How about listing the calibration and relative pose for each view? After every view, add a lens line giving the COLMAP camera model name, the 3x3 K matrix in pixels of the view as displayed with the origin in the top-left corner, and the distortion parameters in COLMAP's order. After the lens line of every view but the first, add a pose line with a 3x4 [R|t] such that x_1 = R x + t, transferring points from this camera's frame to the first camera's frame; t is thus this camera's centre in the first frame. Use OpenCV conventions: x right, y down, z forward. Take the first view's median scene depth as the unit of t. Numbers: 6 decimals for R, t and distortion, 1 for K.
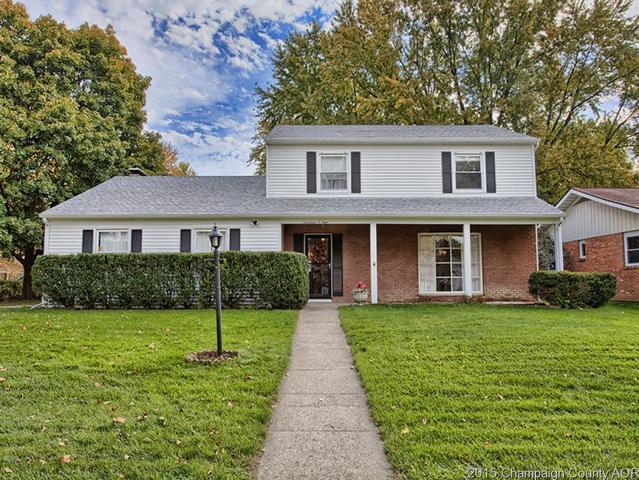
lens RADIAL K [[462.6, 0, 319.2], [0, 462.6, 239.3], [0, 0, 1]] dist [-0.009250, 0.000188]
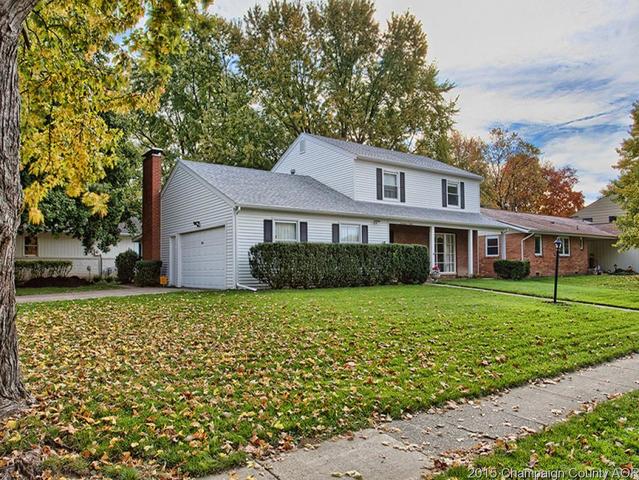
lens RADIAL K [[462.6, 0, 320.0], [0, 462.6, 242.2], [0, 0, 1]] dist [-0.009250, 0.000188]
pose [[0.816288, 0.029362, 0.576898, -0.917504], [-0.051975, 0.998390, 0.022729, 0.001086], [-0.575302, -0.048538, 0.816500, 0.005629]]
